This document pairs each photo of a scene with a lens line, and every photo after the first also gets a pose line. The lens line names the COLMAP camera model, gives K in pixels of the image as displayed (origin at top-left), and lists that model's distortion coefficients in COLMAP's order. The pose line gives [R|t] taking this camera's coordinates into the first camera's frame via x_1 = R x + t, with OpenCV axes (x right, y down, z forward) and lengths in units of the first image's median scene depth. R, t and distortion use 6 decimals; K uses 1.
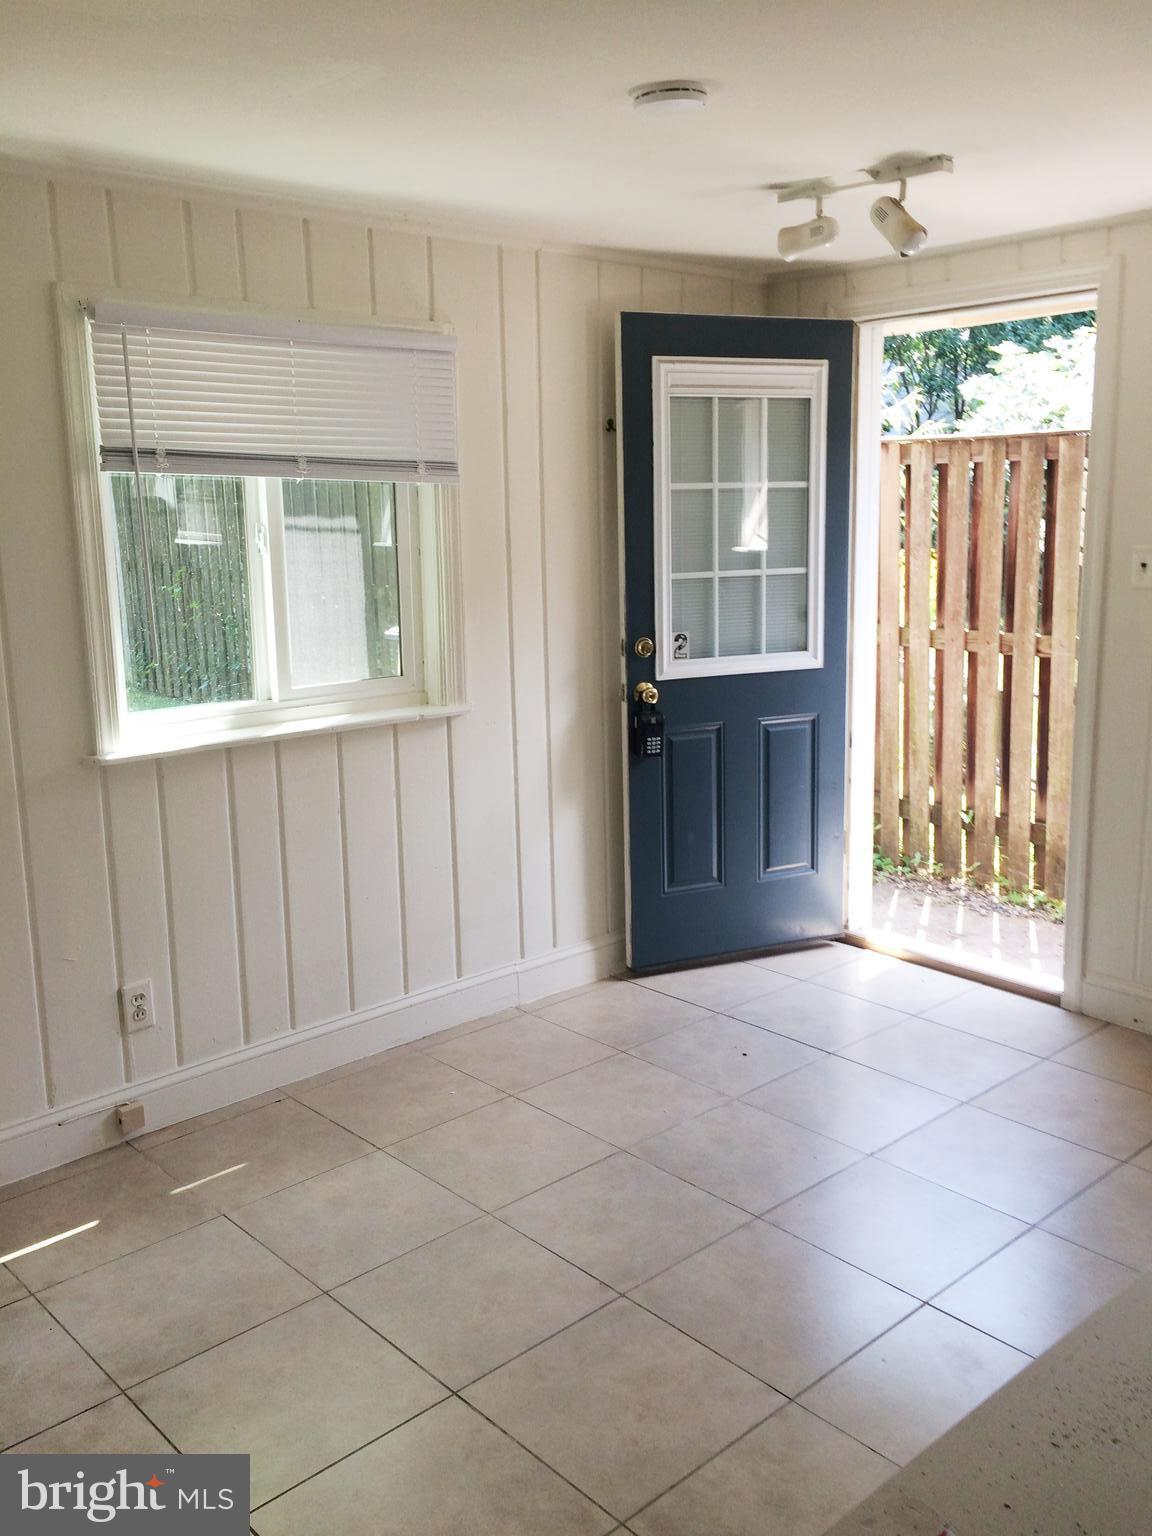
lens RADIAL K [[1302.6, 0, 576.2], [0, 1302.6, 758.3], [0, 0, 1]] dist [0.090761, -0.111761]
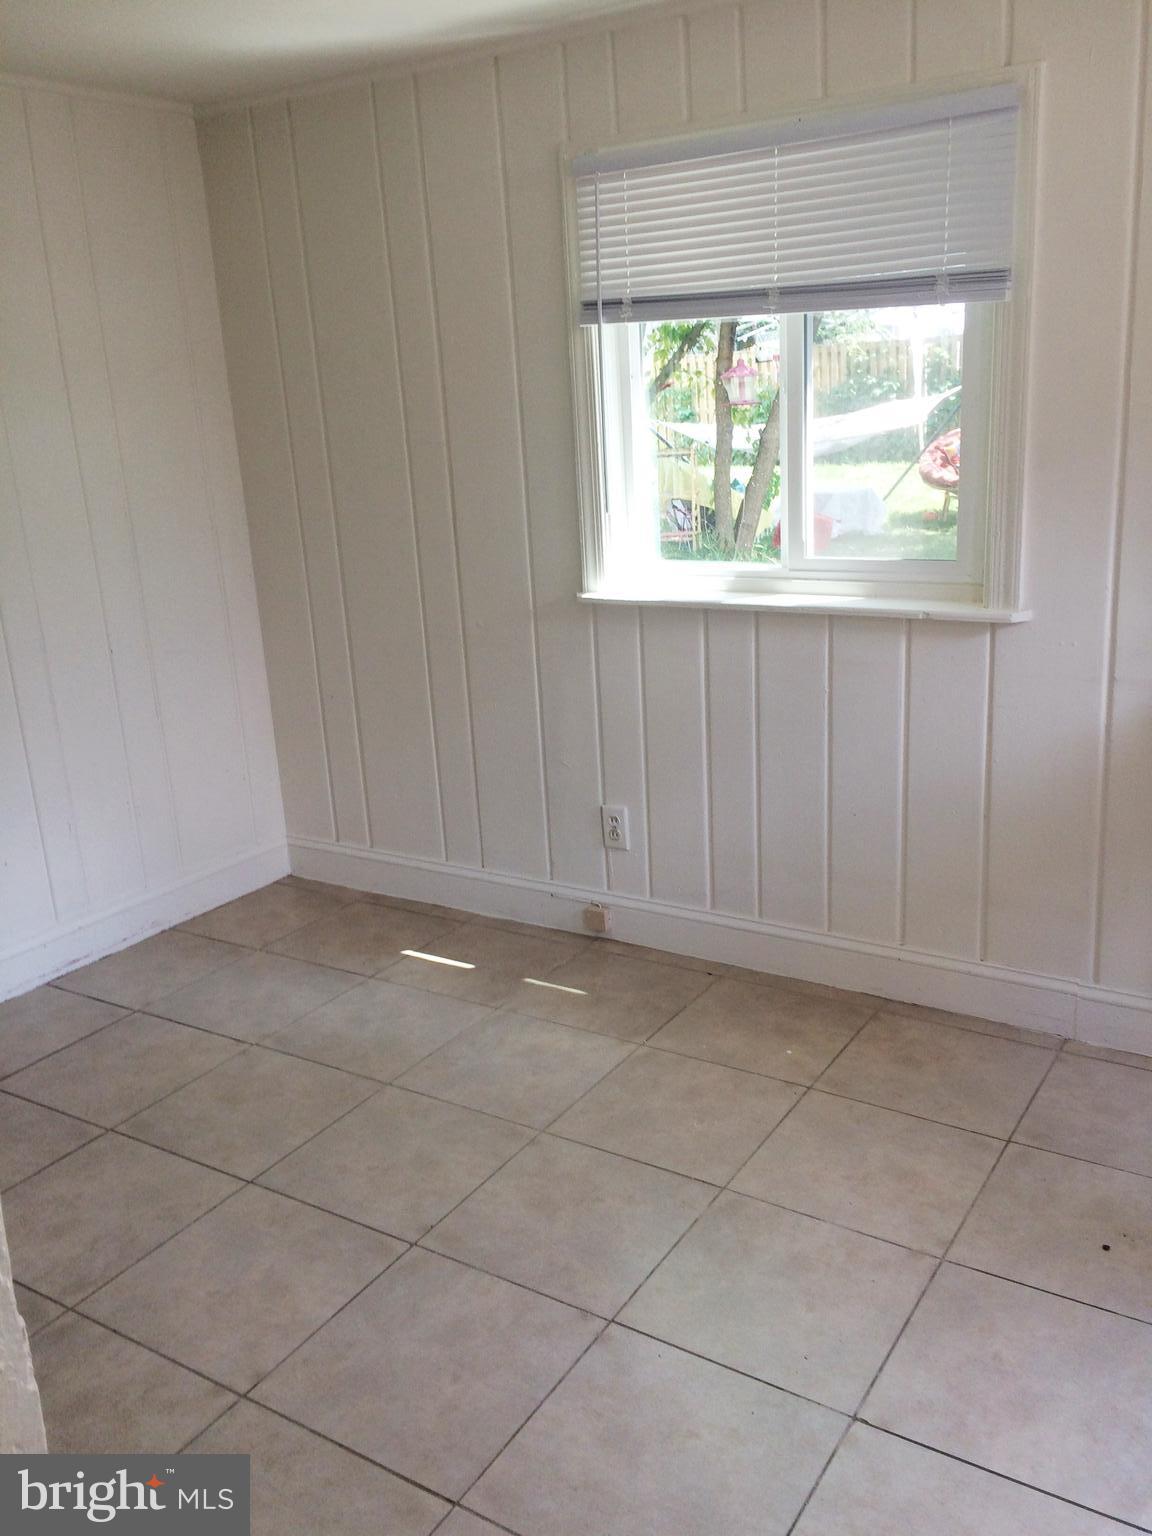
lens RADIAL K [[1302.6, 0, 576.2], [0, 1302.6, 758.3], [0, 0, 1]] dist [0.090761, -0.111761]
pose [[0.258196, 0.263667, -0.929416, 0.678838], [-0.137355, 0.962282, 0.234833, -0.122412], [0.956278, 0.067027, 0.284673, 0.675980]]
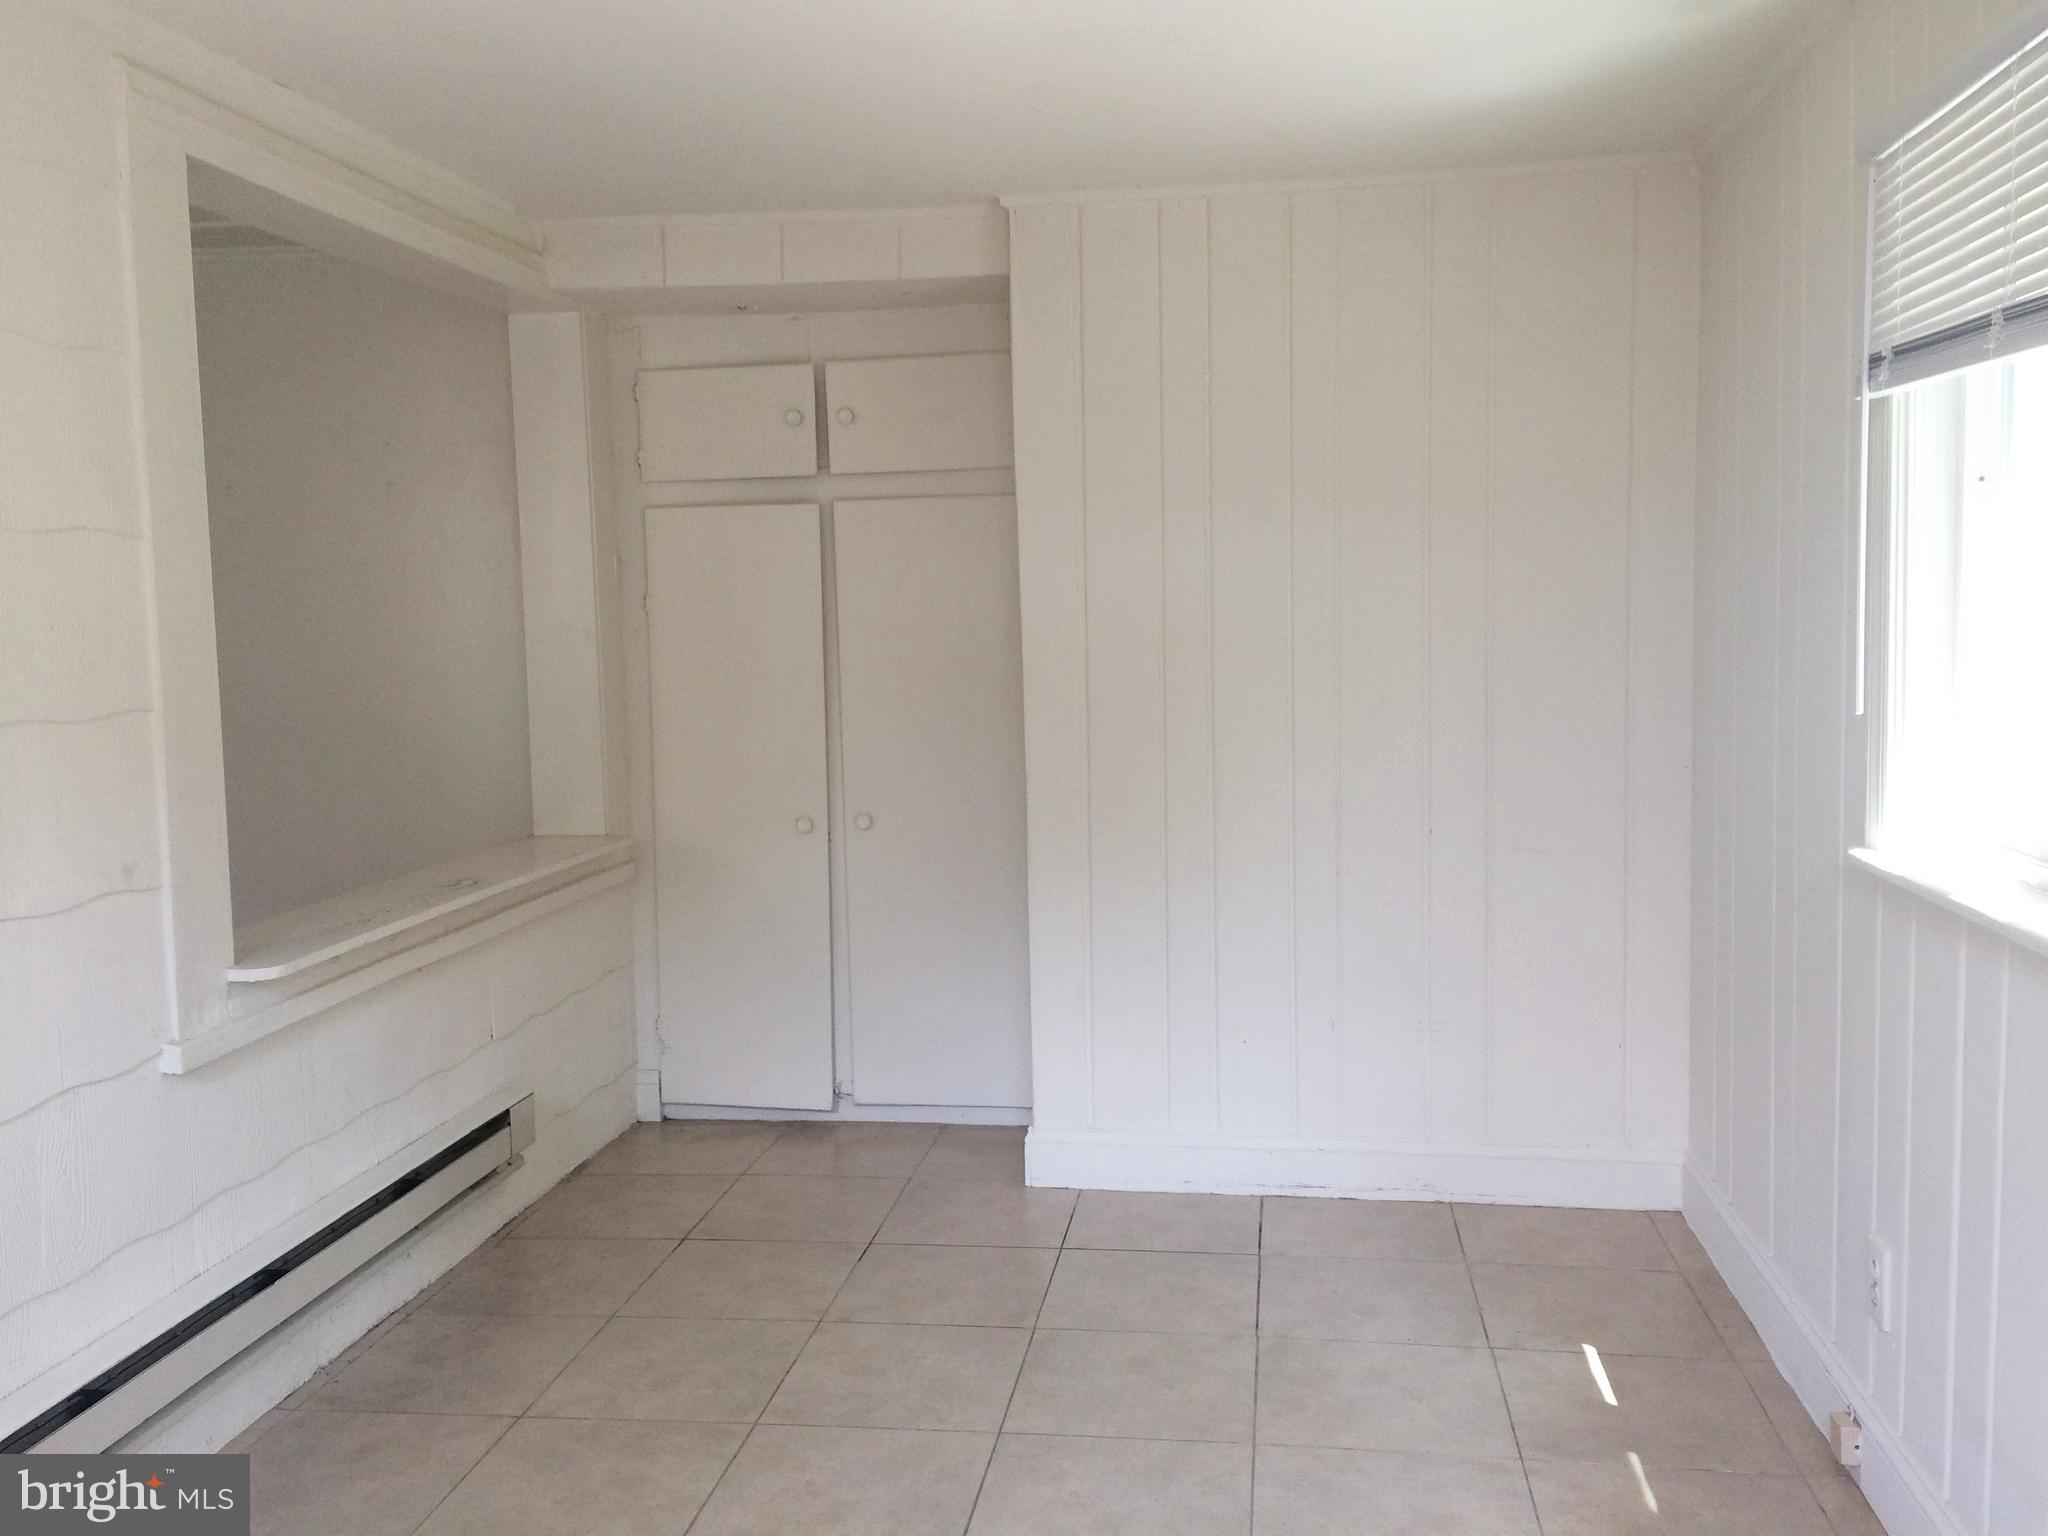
lens RADIAL K [[1736.8, 0, 1024.0], [0, 1736.8, 768.0], [0, 0, 1]] dist [0.090761, -0.111761]
pose [[-0.772071, 0.091867, -0.628861, 0.464834], [-0.084720, 0.965789, 0.245101, -0.205962], [0.629864, 0.242513, -0.737875, 1.330976]]
